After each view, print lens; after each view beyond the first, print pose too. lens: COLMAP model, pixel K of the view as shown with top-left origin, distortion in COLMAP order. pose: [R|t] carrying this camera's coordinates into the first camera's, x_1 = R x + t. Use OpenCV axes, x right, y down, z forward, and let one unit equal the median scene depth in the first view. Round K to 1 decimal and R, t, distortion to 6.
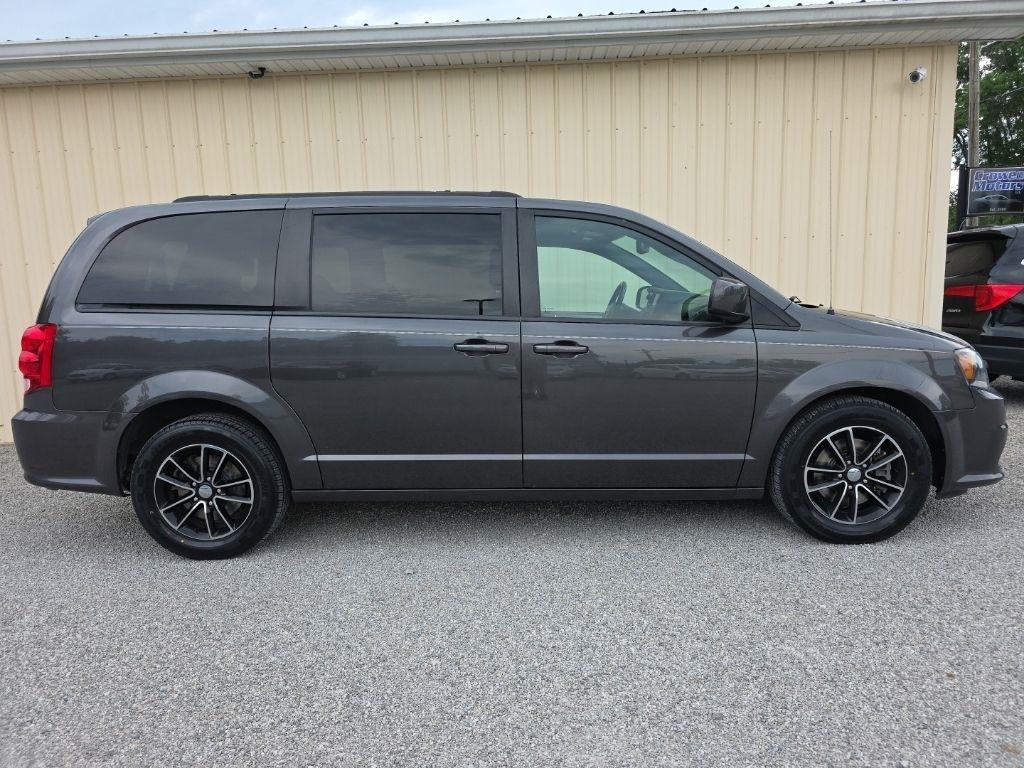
lens RADIAL K [[699.9, 0, 515.4], [0, 699.9, 381.7], [0, 0, 1]] dist [0.085455, -0.083484]
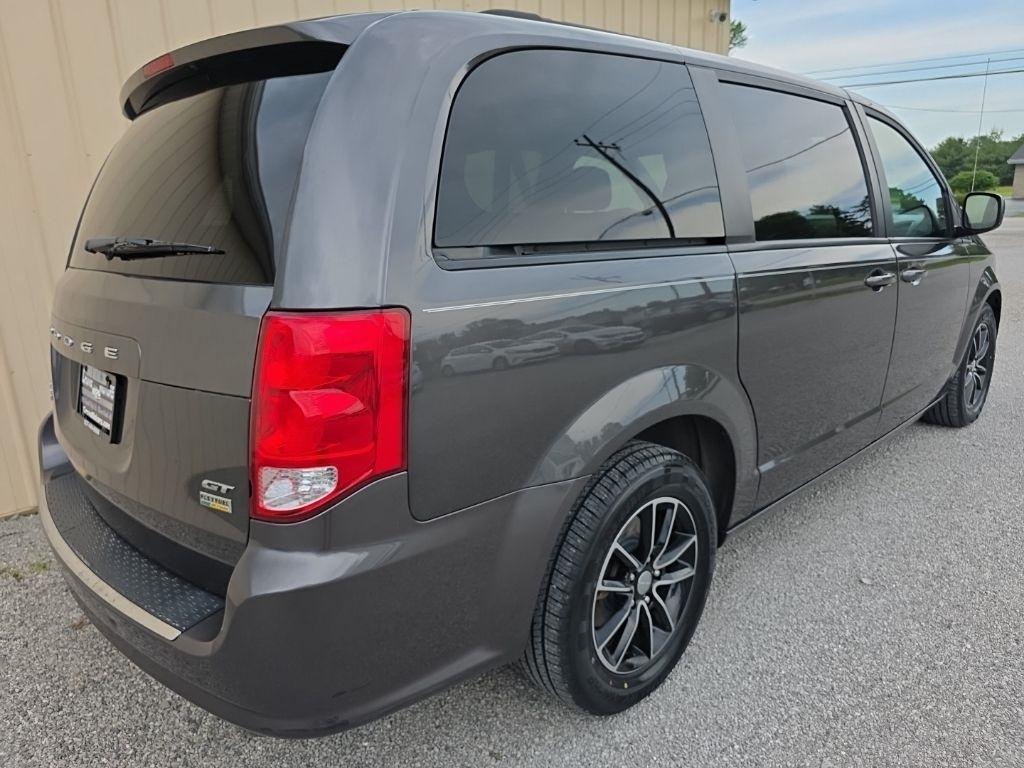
lens RADIAL K [[699.9, 0, 515.4], [0, 699.9, 381.7], [0, 0, 1]] dist [0.085455, -0.083484]
pose [[0.695600, -0.172384, 0.697442, -0.875266], [0.105325, 0.984766, 0.138354, -0.086917], [-0.710667, -0.022781, 0.703159, 0.699241]]
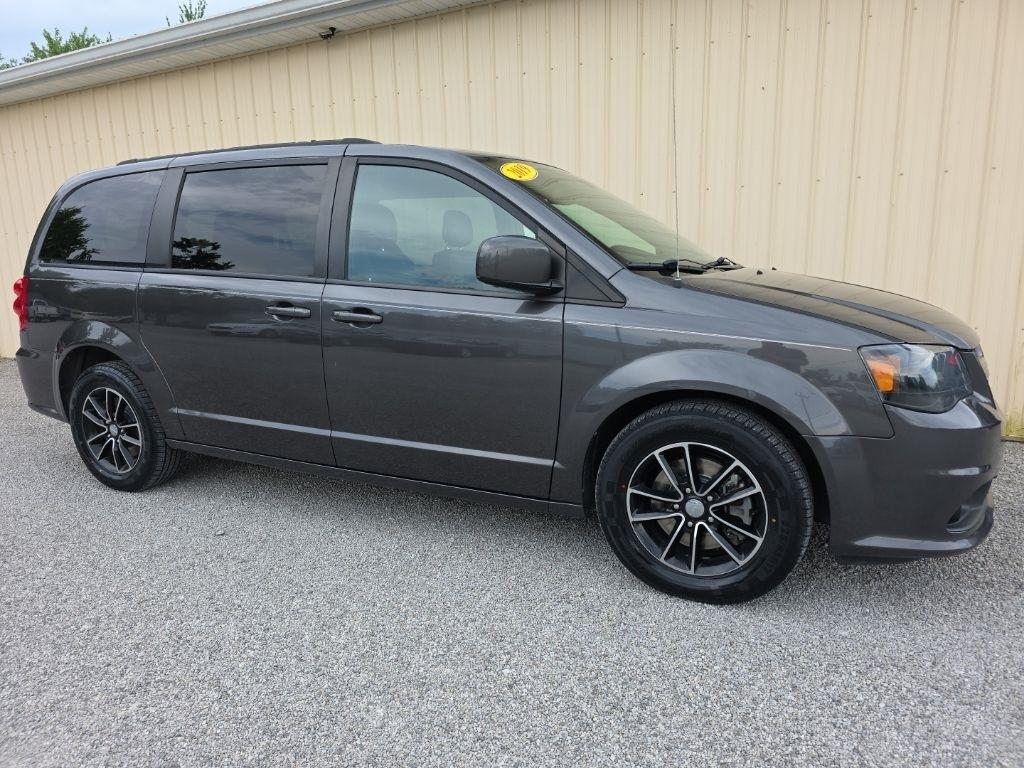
lens RADIAL K [[699.9, 0, 515.4], [0, 699.9, 381.7], [0, 0, 1]] dist [0.085455, -0.083484]
pose [[0.901446, 0.085847, -0.424293, 0.605567], [-0.058408, 0.995297, 0.077285, -0.044068], [0.428932, -0.044886, 0.902221, 0.270476]]
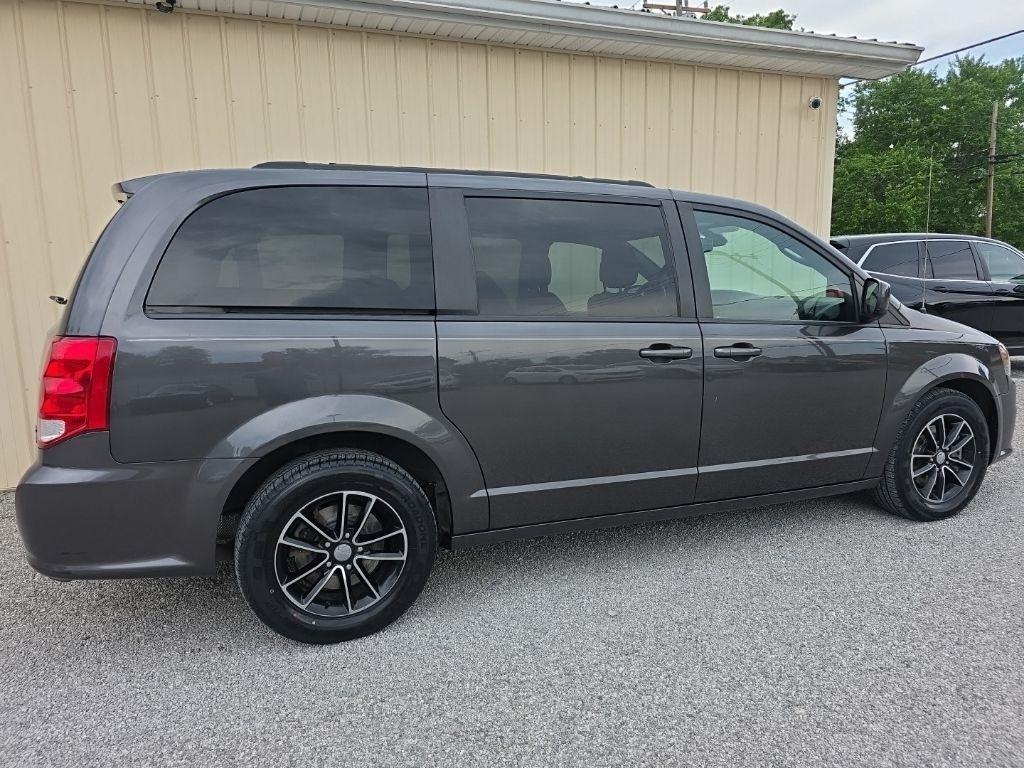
lens RADIAL K [[699.9, 0, 515.4], [0, 699.9, 381.7], [0, 0, 1]] dist [0.085455, -0.083484]
pose [[0.920226, -0.044980, 0.388793, -0.561122], [0.043177, 0.998978, 0.013378, -0.031189], [-0.388998, 0.004476, 0.921228, 0.231135]]
